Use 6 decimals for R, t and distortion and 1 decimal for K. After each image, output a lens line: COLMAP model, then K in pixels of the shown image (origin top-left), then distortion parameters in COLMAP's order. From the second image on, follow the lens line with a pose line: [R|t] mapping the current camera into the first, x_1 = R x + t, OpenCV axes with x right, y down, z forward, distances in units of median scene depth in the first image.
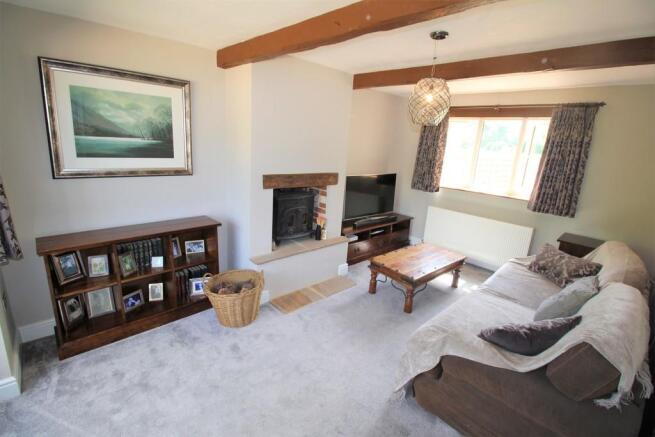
lens RADIAL K [[301.9, 0, 326.9], [0, 301.9, 217.7], [0, 0, 1]] dist [-0.022807, -0.000192]
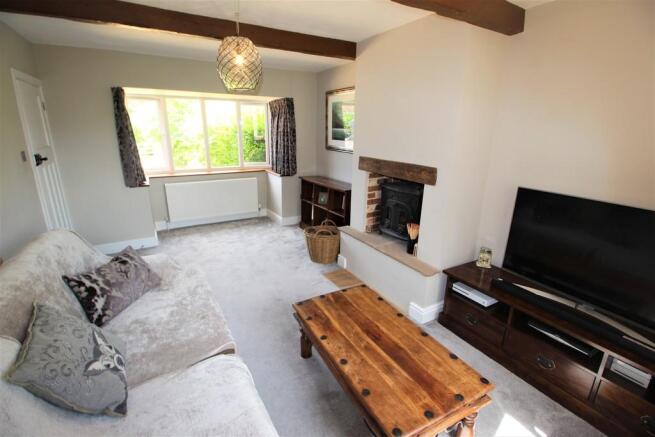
lens RADIAL K [[301.9, 0, 327.2], [0, 301.9, 218.2], [0, 0, 1]] dist [-0.022807, -0.000192]
pose [[-0.245839, 0.214626, -0.945251, 0.909728], [-0.261909, 0.924197, 0.277963, -0.207860], [0.933256, 0.315904, -0.170991, 1.145383]]
